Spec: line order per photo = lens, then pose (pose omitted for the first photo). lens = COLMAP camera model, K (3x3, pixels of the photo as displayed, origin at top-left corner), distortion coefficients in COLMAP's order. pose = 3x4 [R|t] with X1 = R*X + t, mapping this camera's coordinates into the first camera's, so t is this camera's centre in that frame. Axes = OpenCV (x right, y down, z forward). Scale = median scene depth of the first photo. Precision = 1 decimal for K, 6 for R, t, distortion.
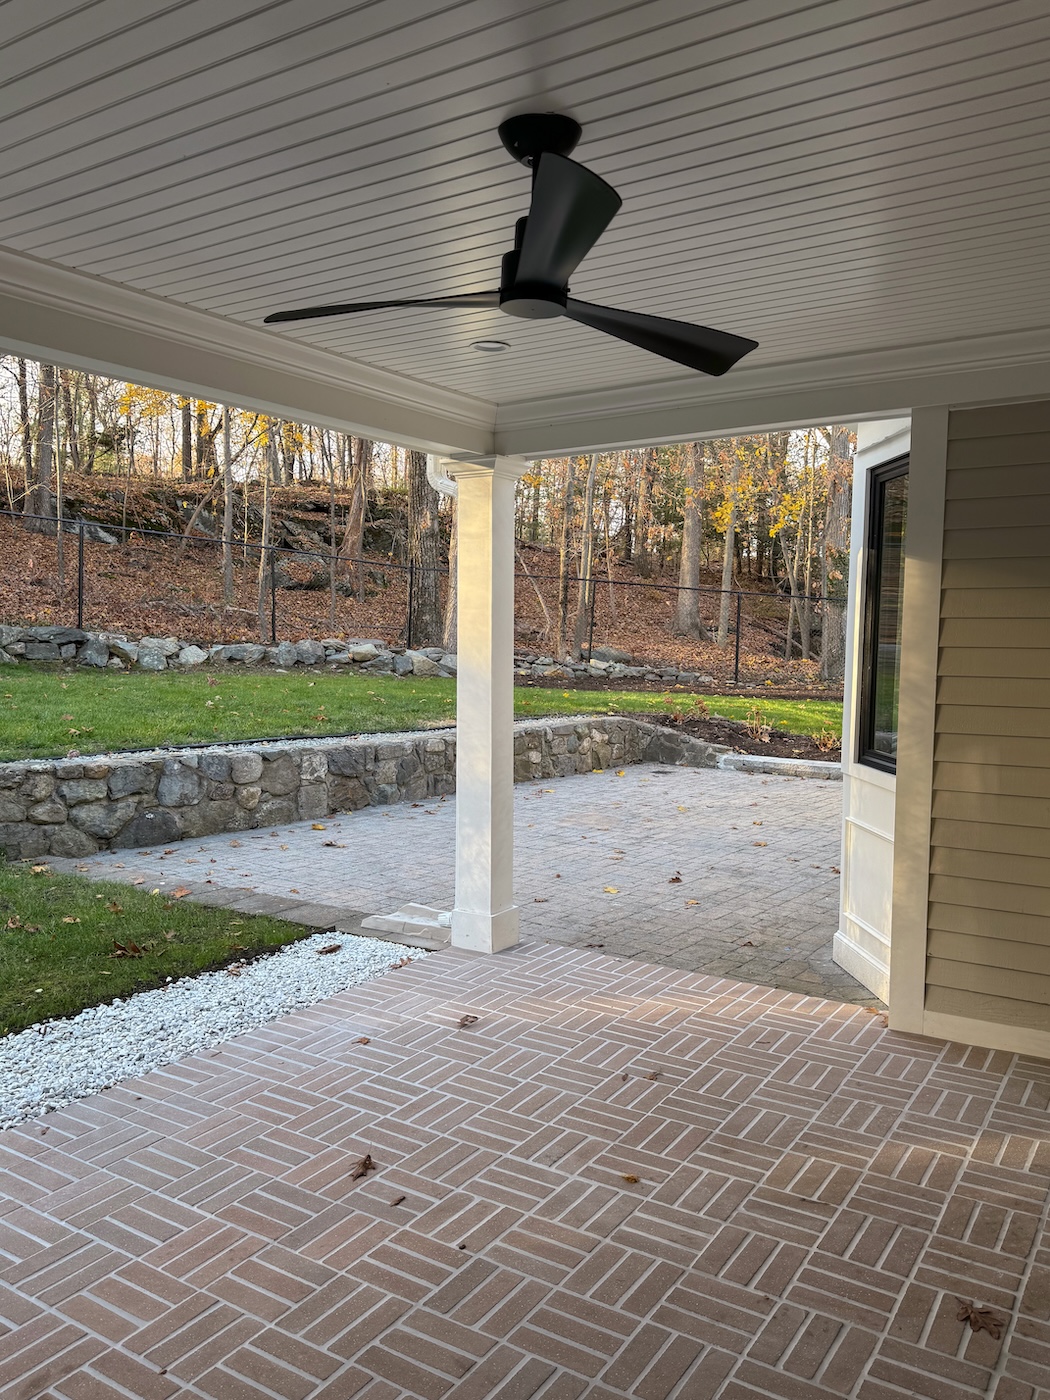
lens RADIAL K [[1056.1, 0, 587.2], [0, 1056.1, 736.8], [0, 0, 1]] dist [0.048905, -0.062229]
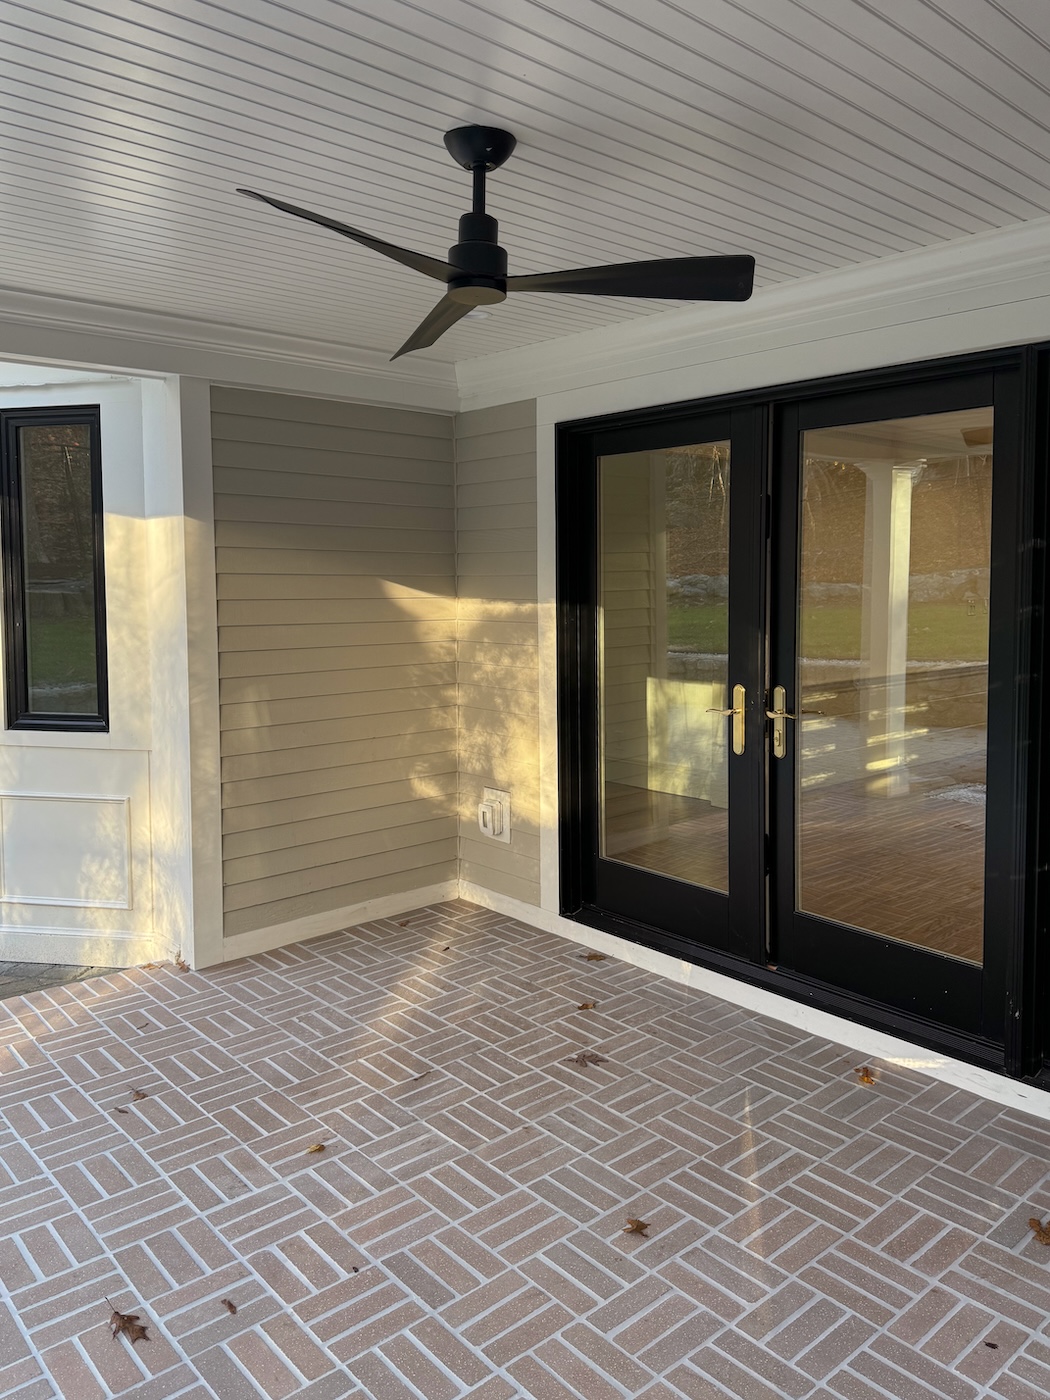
lens RADIAL K [[1056.1, 0, 542.4], [0, 1056.1, 657.2], [0, 0, 1]] dist [0.048905, -0.062229]
pose [[0.289431, -0.075363, 0.954227, -0.723267], [0.102225, 0.993628, 0.047468, -0.052272], [-0.951725, 0.083807, 0.295291, 0.433524]]
